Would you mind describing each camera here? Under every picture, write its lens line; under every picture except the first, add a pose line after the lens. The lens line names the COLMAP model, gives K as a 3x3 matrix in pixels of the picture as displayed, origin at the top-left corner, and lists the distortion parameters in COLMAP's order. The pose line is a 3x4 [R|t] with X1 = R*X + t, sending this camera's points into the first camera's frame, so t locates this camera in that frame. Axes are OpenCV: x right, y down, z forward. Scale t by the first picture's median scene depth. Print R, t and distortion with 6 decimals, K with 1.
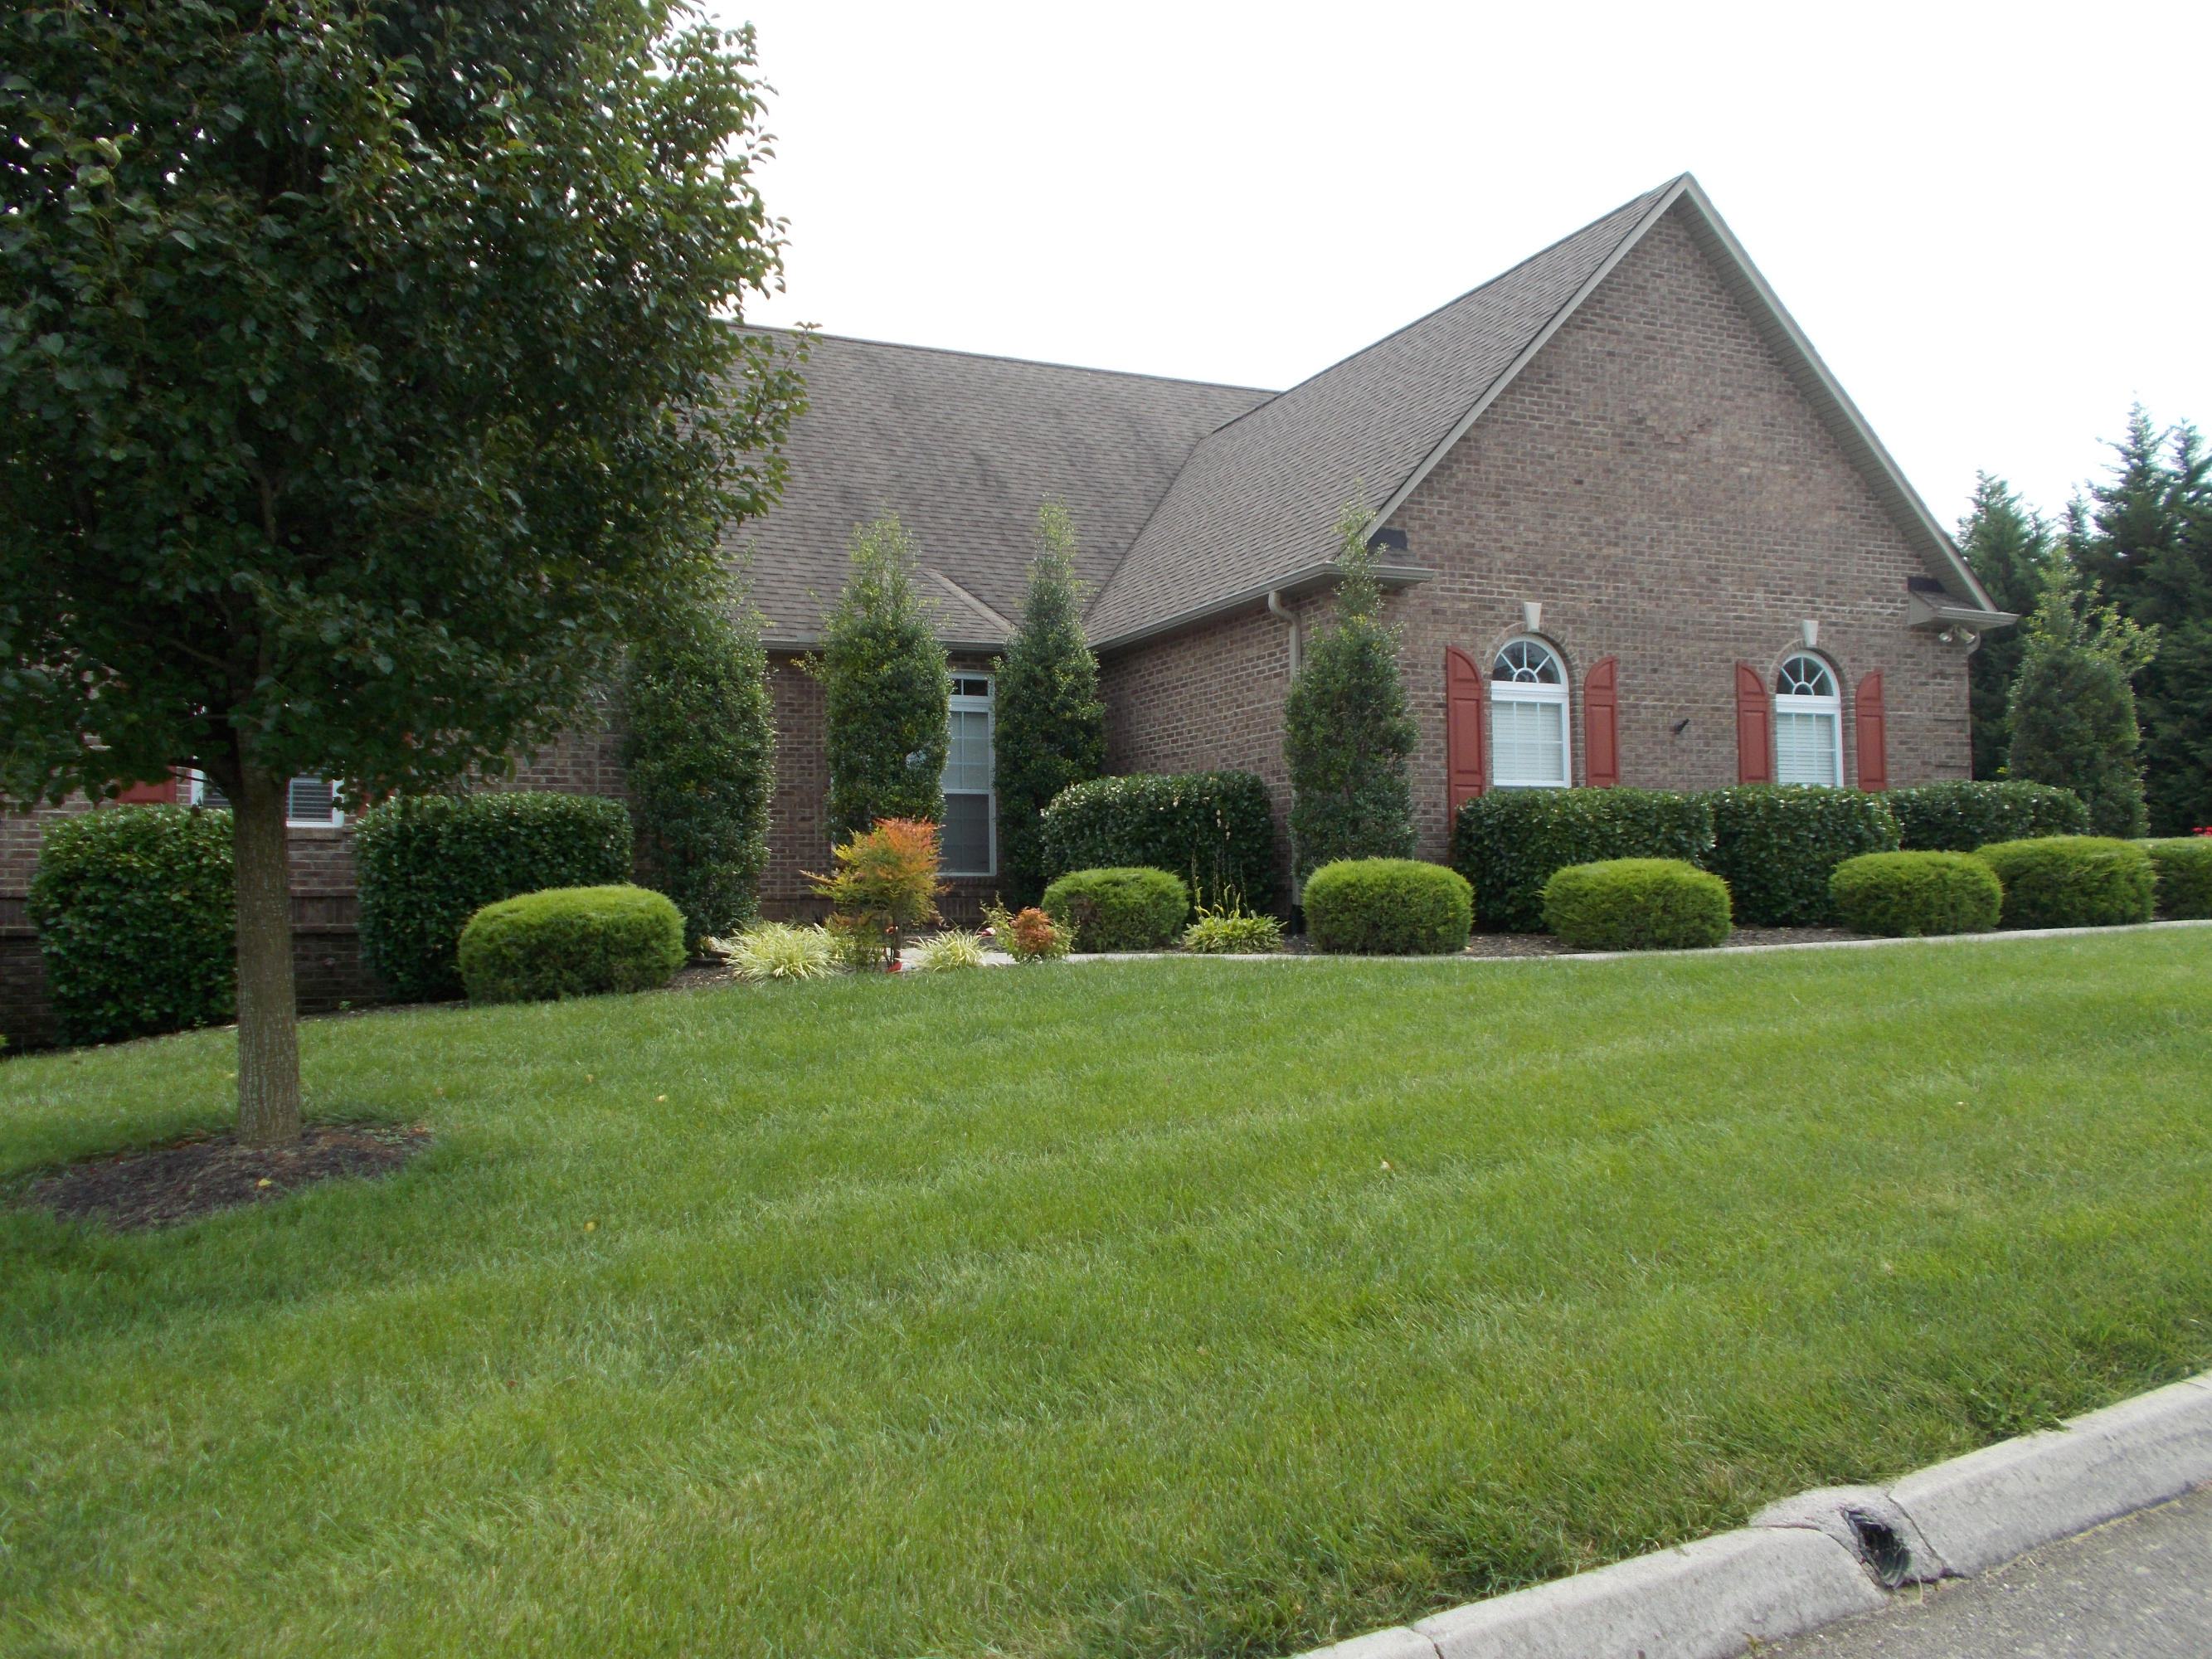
lens RADIAL K [[1707.1, 0, 1107.3], [0, 1707.1, 846.7], [0, 0, 1]] dist [0.033039, -0.016583]
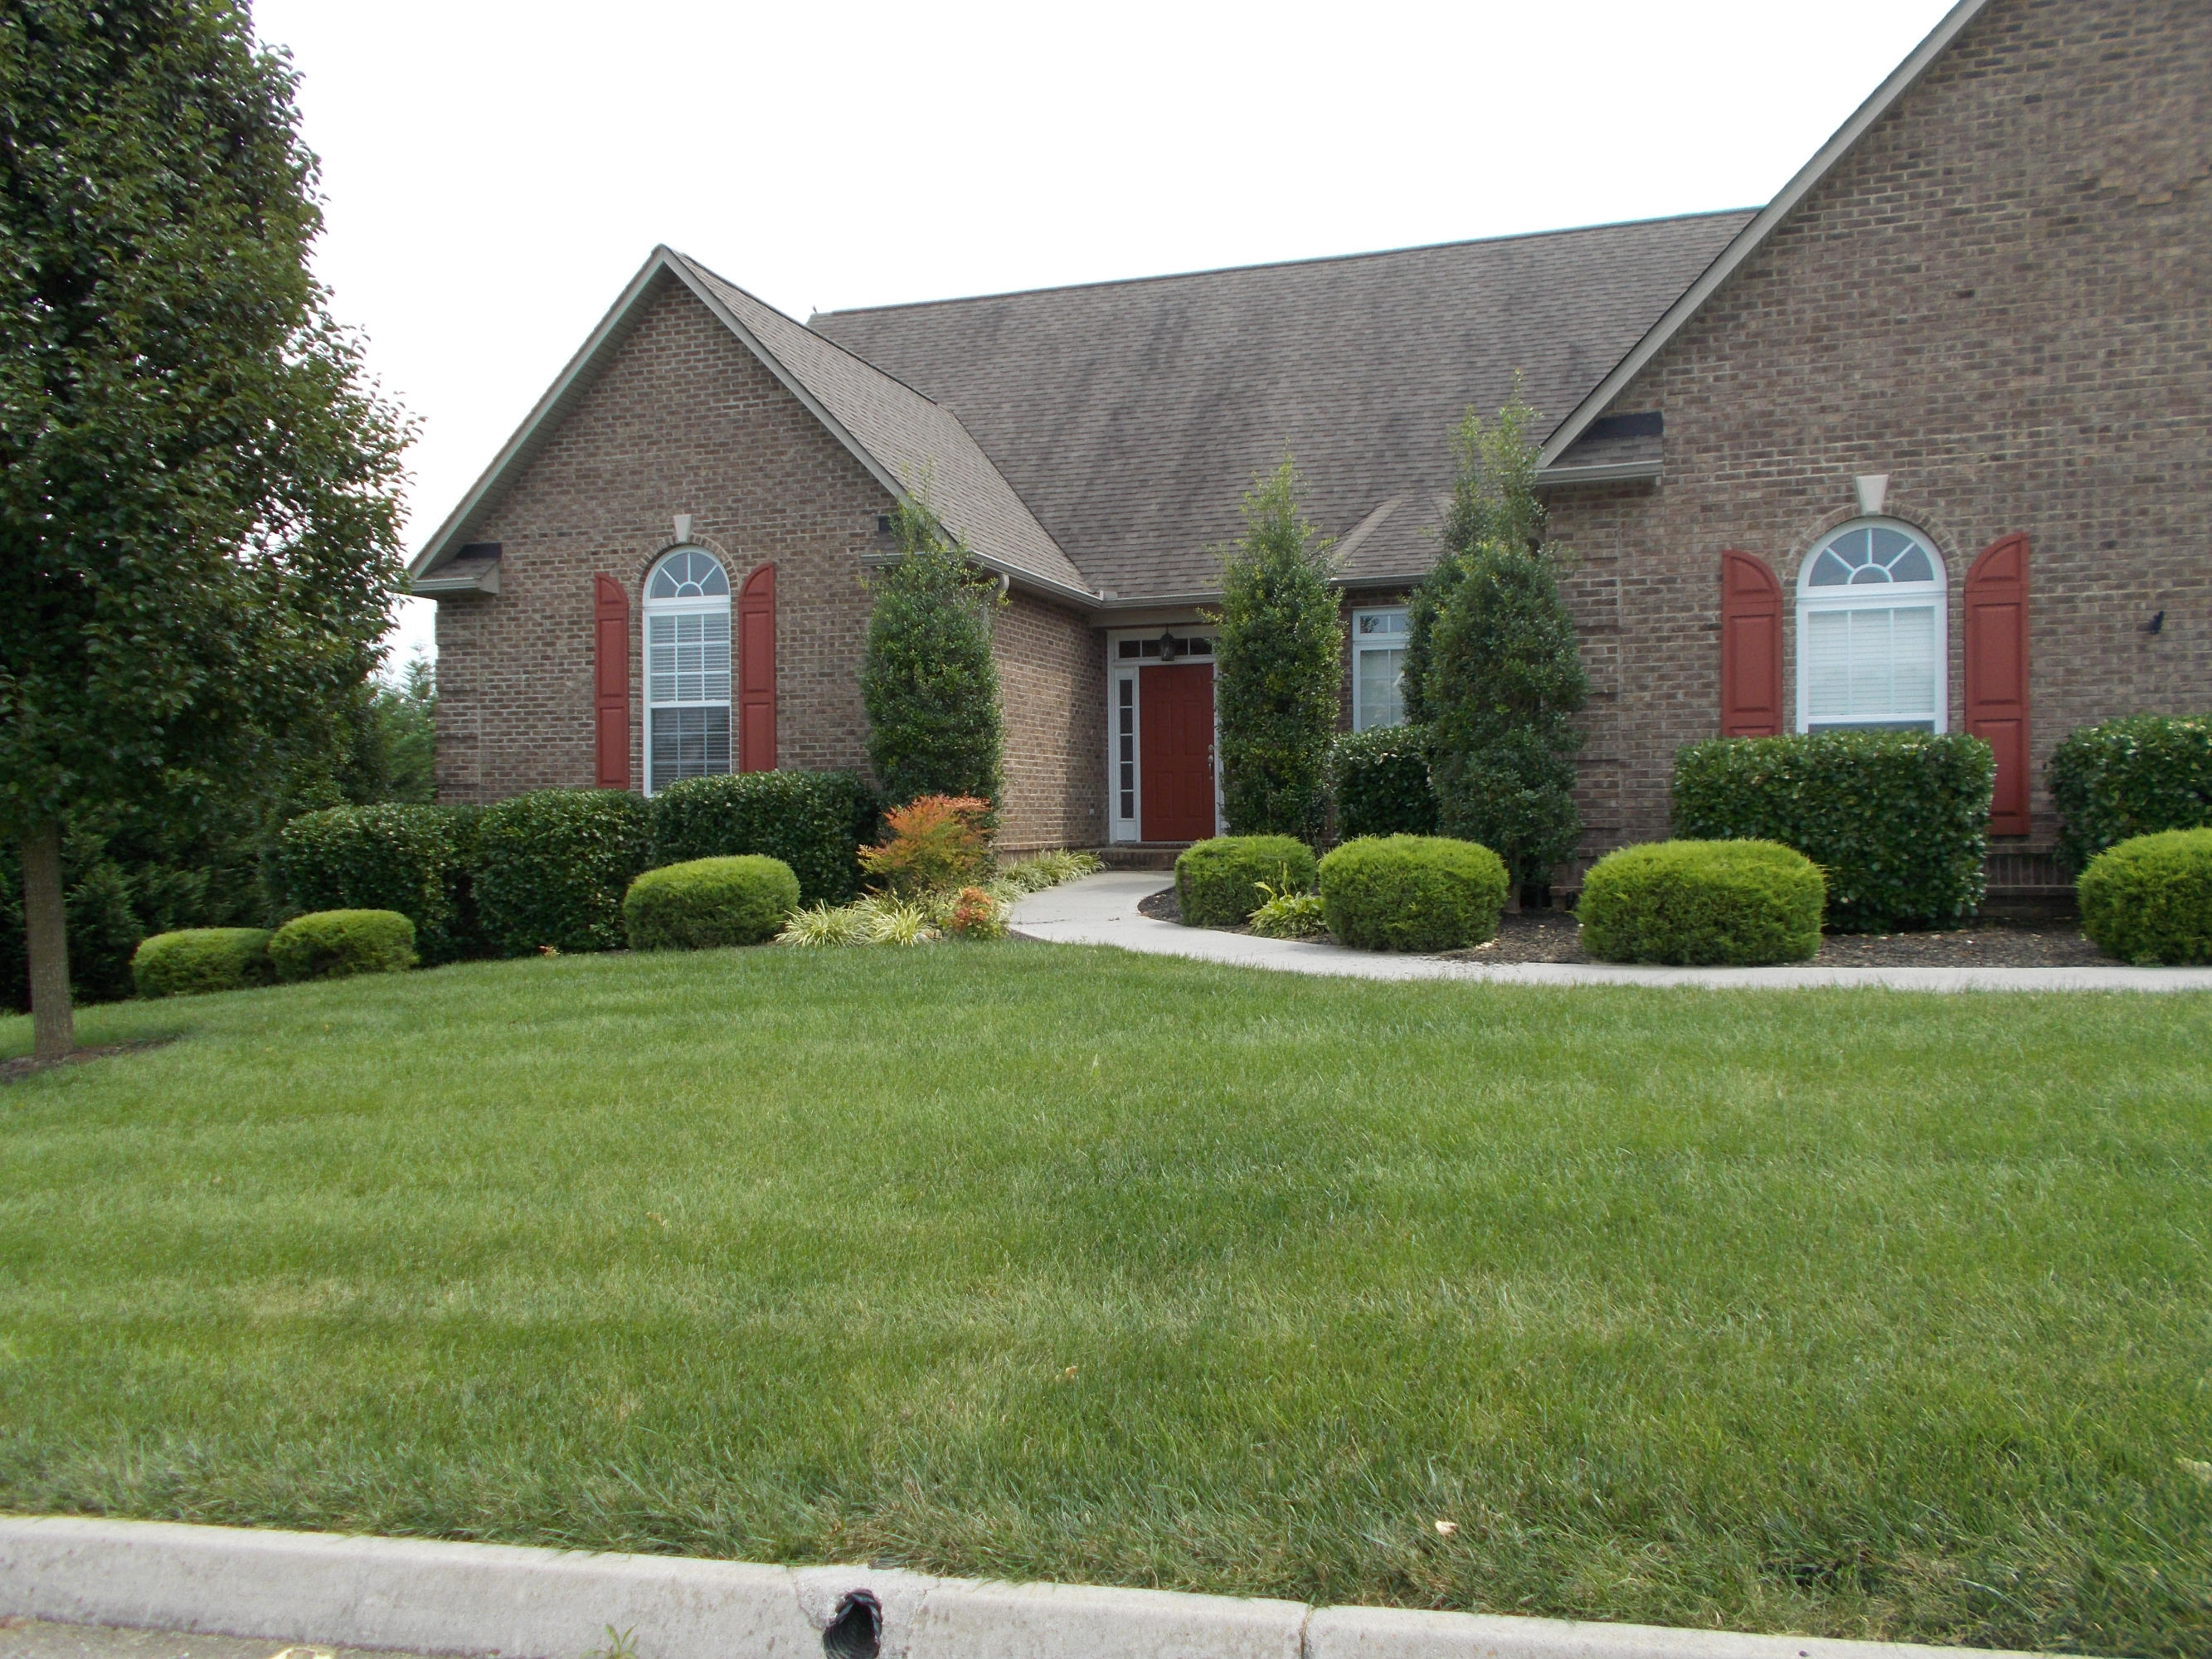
lens RADIAL K [[1707.1, 0, 1116.0], [0, 1707.1, 826.7], [0, 0, 1]] dist [0.033039, -0.016583]
pose [[0.746197, 0.010970, -0.665635, 0.492824], [0.025803, 0.998636, 0.045383, -0.031642], [0.665225, -0.051040, 0.744897, 0.210964]]
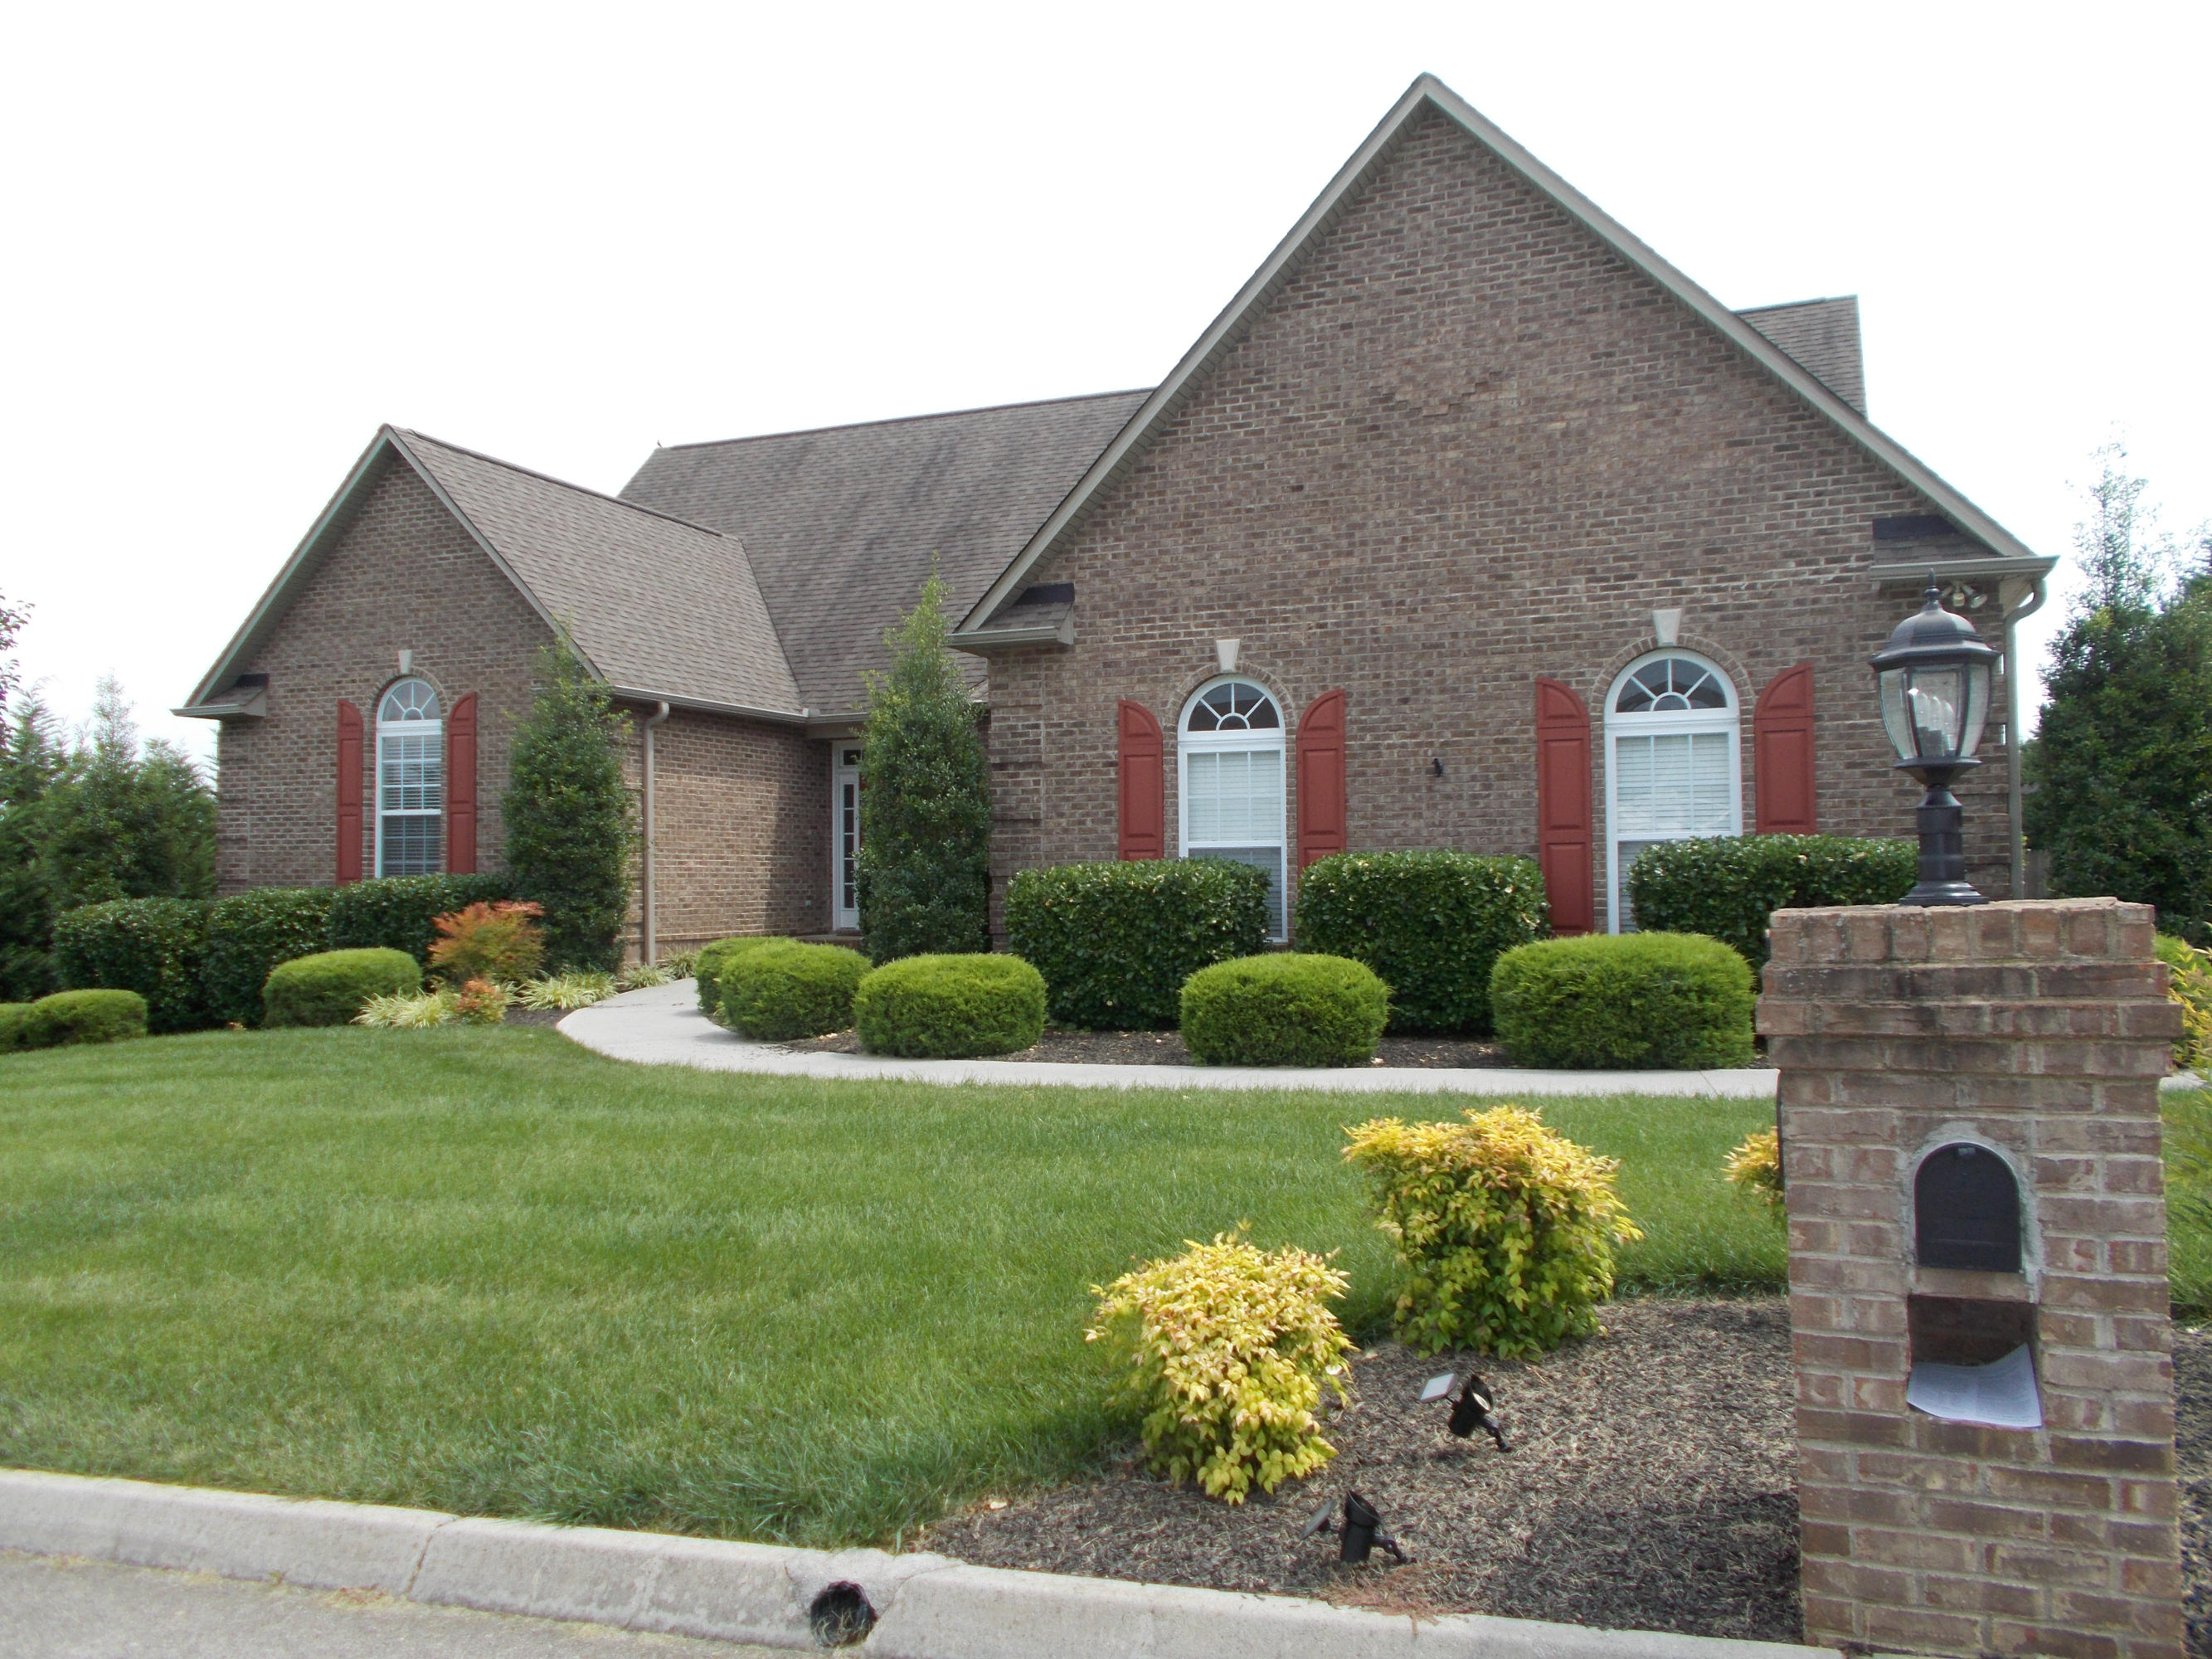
lens RADIAL K [[1707.1, 0, 1088.0], [0, 1707.1, 832.2], [0, 0, 1]] dist [0.033039, -0.016583]
pose [[0.686913, -0.008864, -0.726686, 0.820463], [0.023846, 0.999662, 0.010346, -0.053066], [0.726349, -0.024435, 0.686892, 0.334213]]
